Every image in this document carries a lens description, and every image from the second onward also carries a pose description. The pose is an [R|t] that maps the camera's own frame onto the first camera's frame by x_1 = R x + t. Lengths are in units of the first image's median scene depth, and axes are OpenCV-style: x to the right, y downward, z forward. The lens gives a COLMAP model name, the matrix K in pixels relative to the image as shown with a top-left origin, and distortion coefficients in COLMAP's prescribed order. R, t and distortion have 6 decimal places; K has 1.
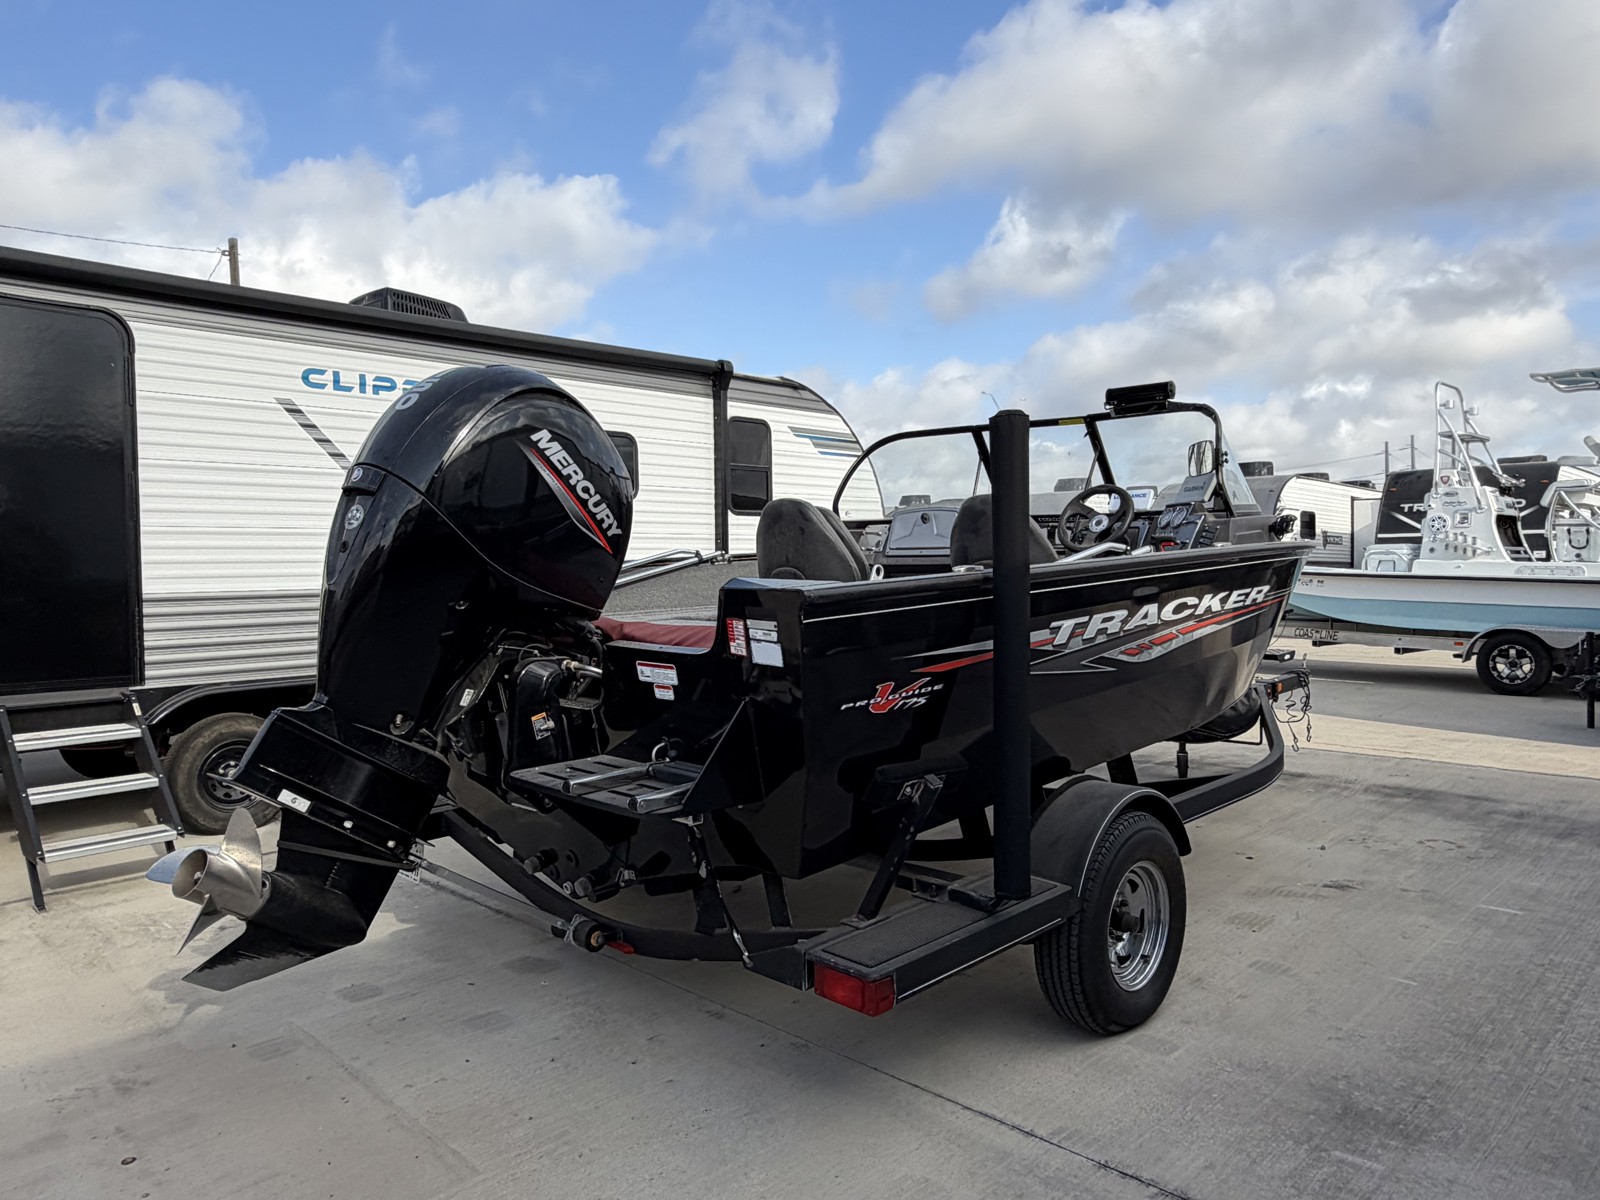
lens RADIAL K [[1090.5, 0, 793.8], [0, 1090.5, 590.2], [0, 0, 1]] dist [-0.003074, -0.000848]
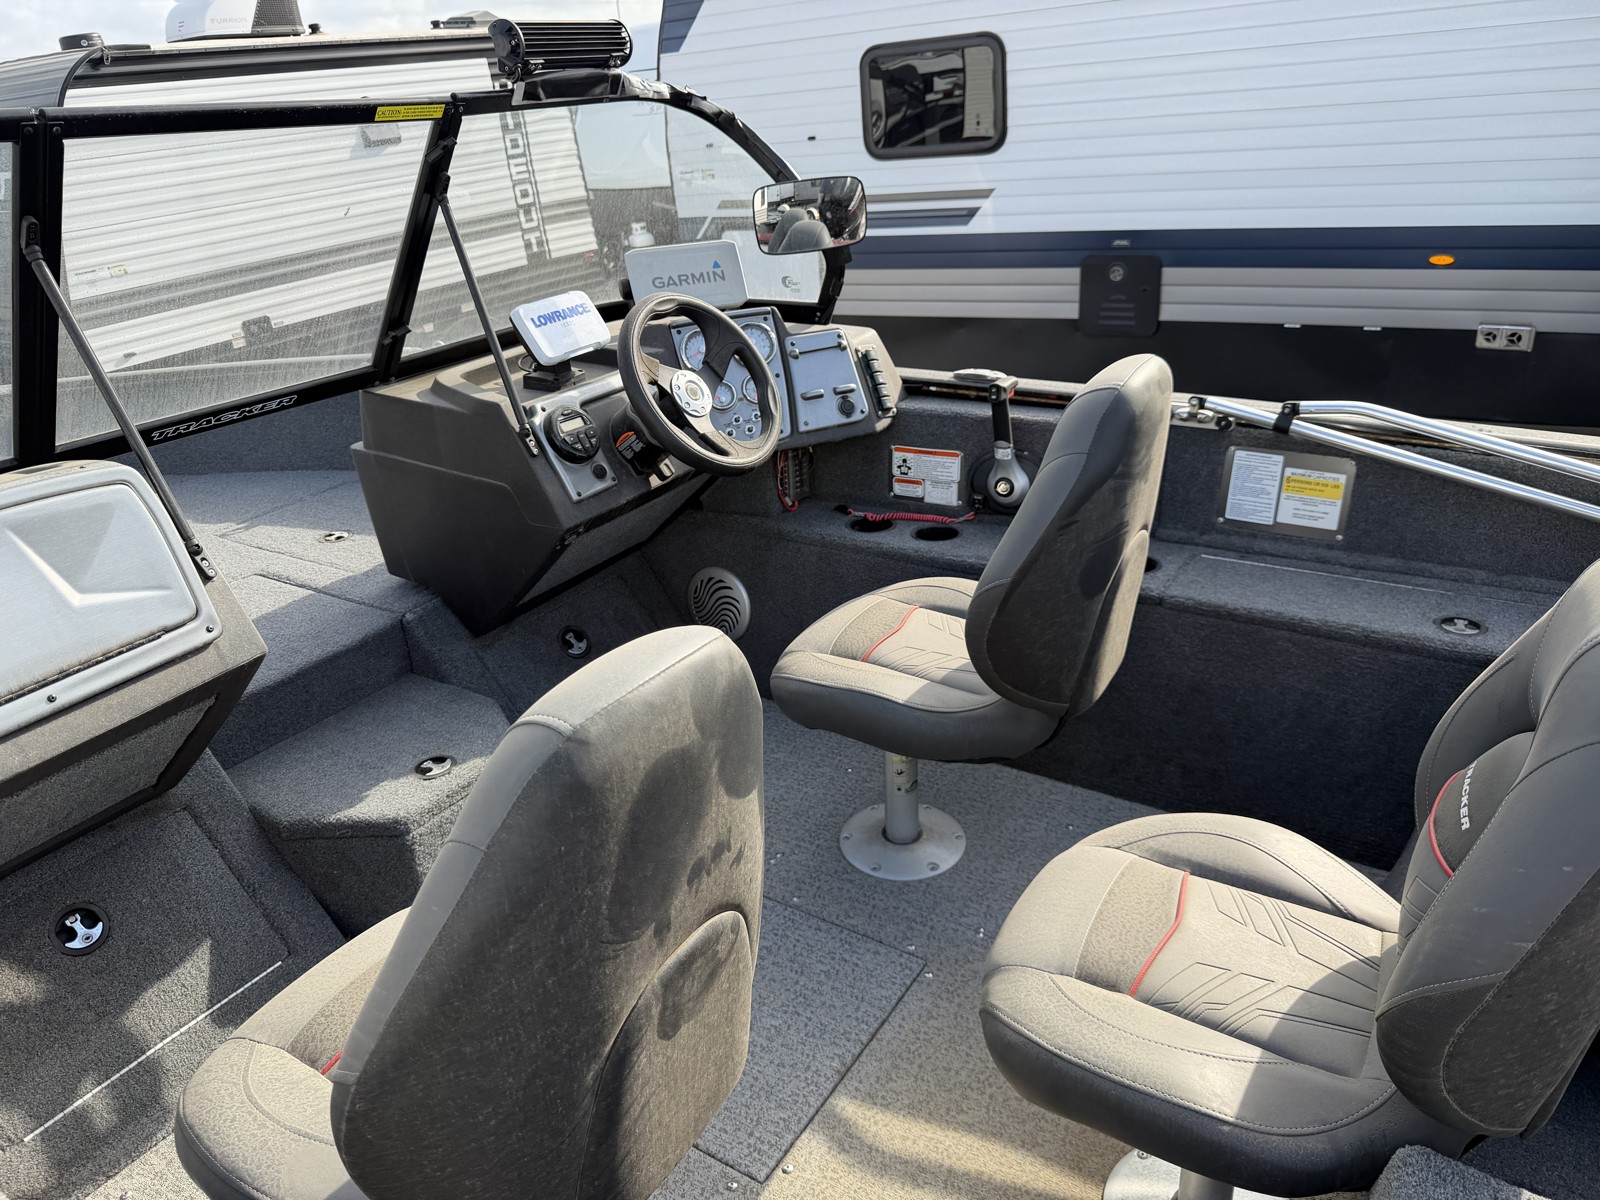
lens RADIAL K [[1124.4, 0, 801.1], [0, 1124.4, 593.2], [0, 0, 1]] dist [0.080443, -0.126694]
pose [[-0.192991, -0.367354, 0.909838, -0.192891], [0.103964, 0.914395, 0.391246, -0.210431], [-0.975677, 0.170098, -0.138279, 1.406523]]
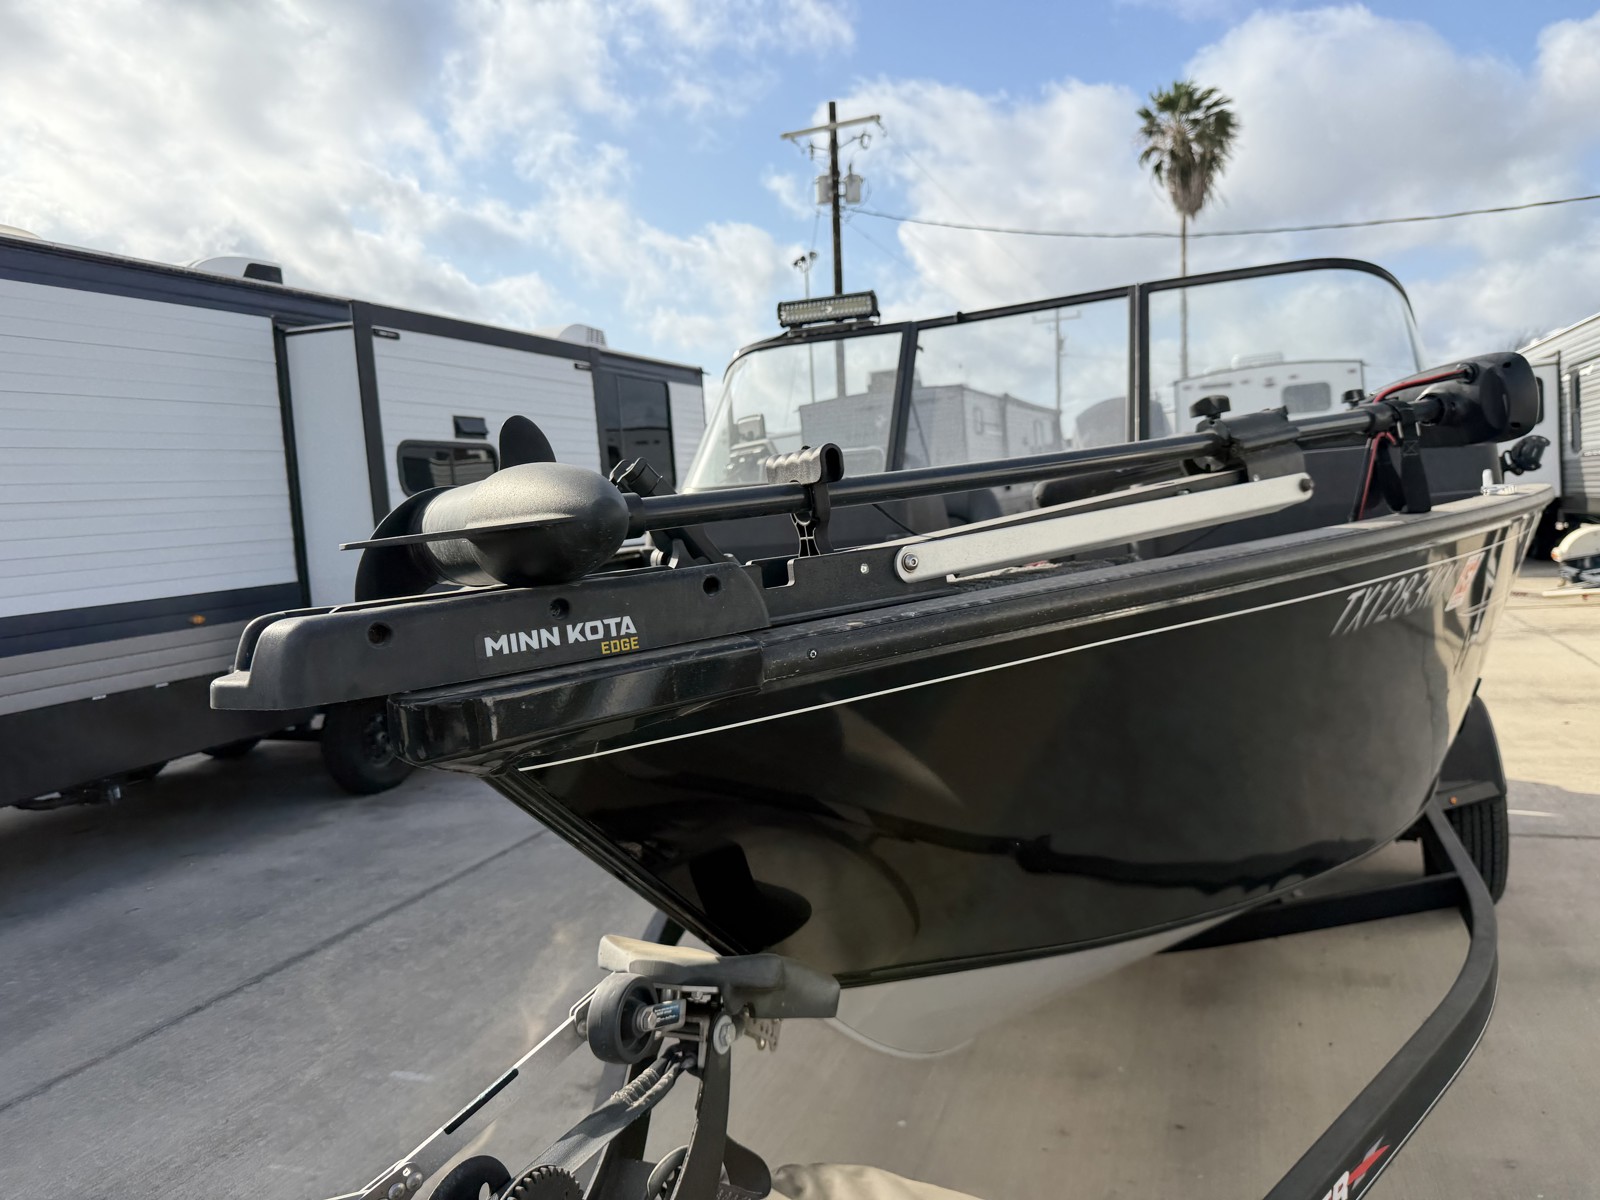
lens RADIAL K [[1124.4, 0, 801.1], [0, 1124.4, 593.2], [0, 0, 1]] dist [0.080443, -0.126694]
pose [[-0.919536, 0.109107, -0.377557, 0.848296], [0.075042, 0.991759, 0.103836, -0.111788], [0.385775, 0.067149, -0.920146, 2.298186]]
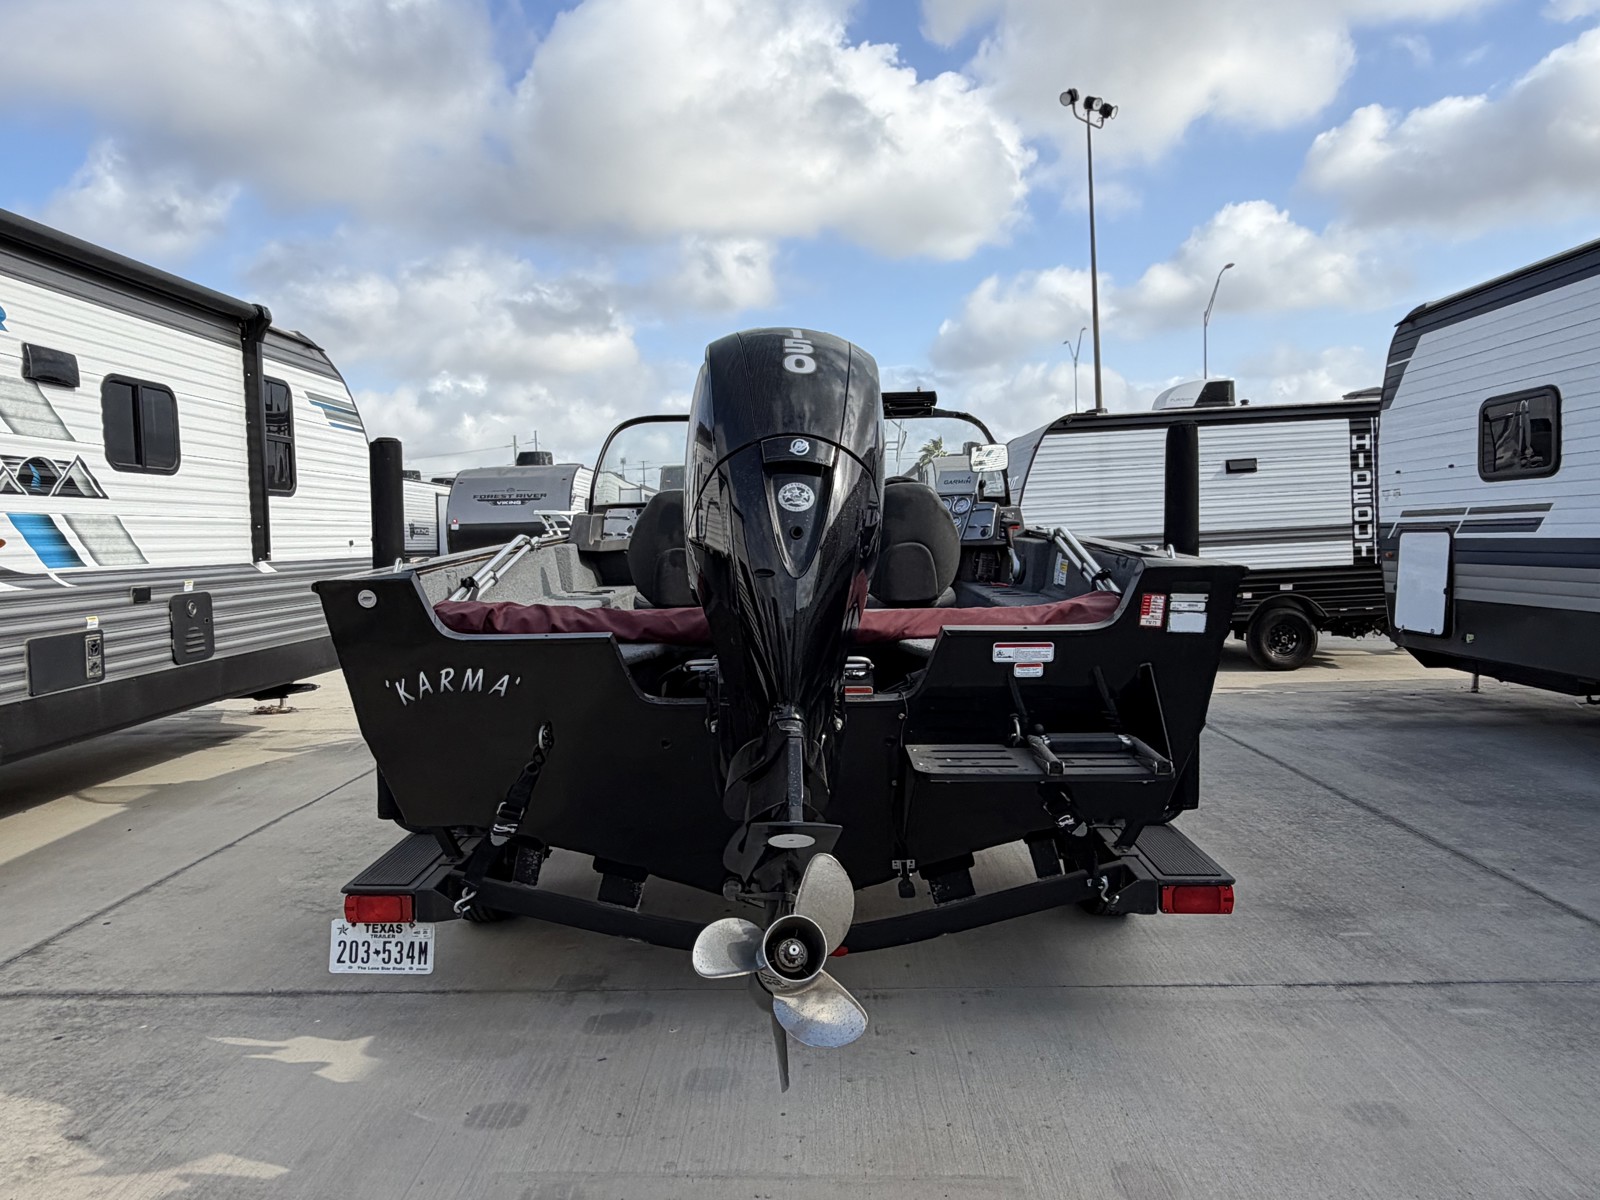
lens RADIAL K [[1090.5, 0, 793.8], [0, 1090.5, 590.2], [0, 0, 1]] dist [-0.003074, -0.000848]
pose [[0.733826, -0.041751, 0.678053, -0.799093], [0.032833, 0.999123, 0.025987, -0.013956], [-0.678543, 0.003192, 0.734554, 0.314148]]
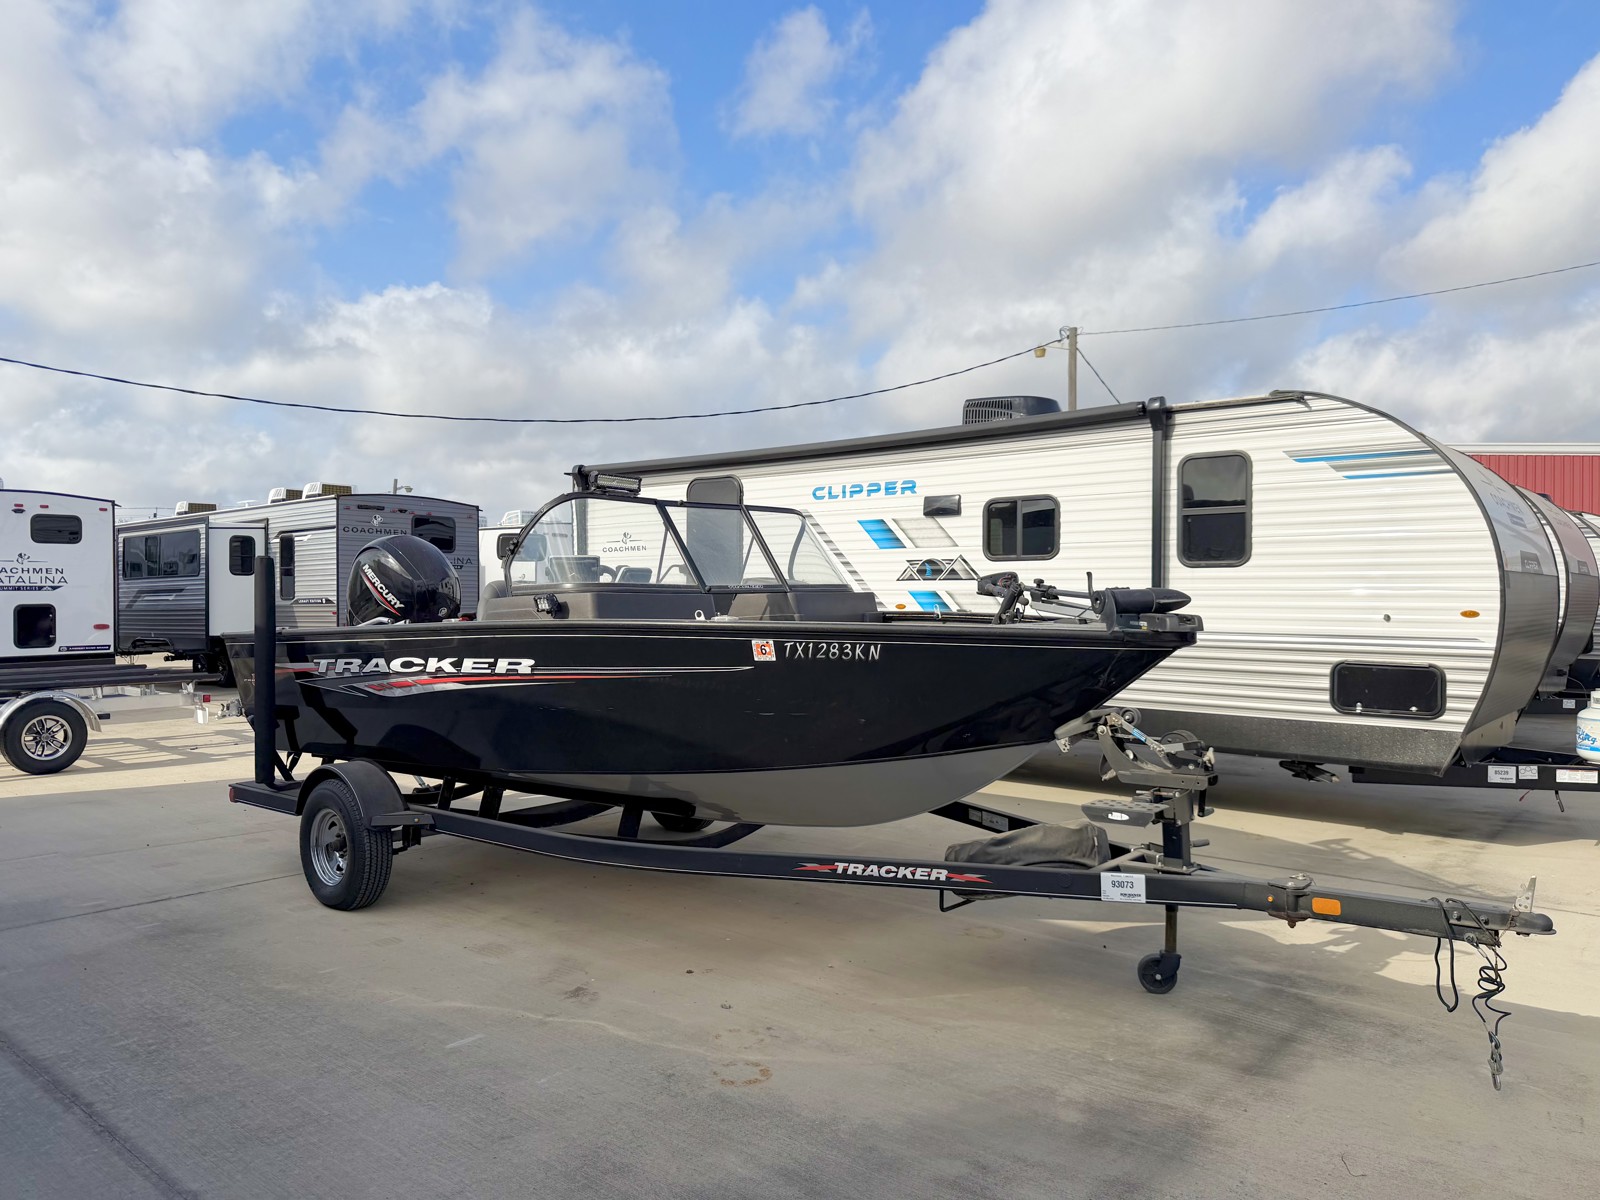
lens RADIAL K [[1106.8, 0, 782.9], [0, 1106.8, 605.5], [0, 0, 1]] dist [0.084186, -0.119844]
pose [[0.057269, 0.019310, -0.998172, 2.021109], [-0.029535, 0.999408, 0.017640, -0.110935], [0.997922, 0.028471, 0.057805, 1.545814]]
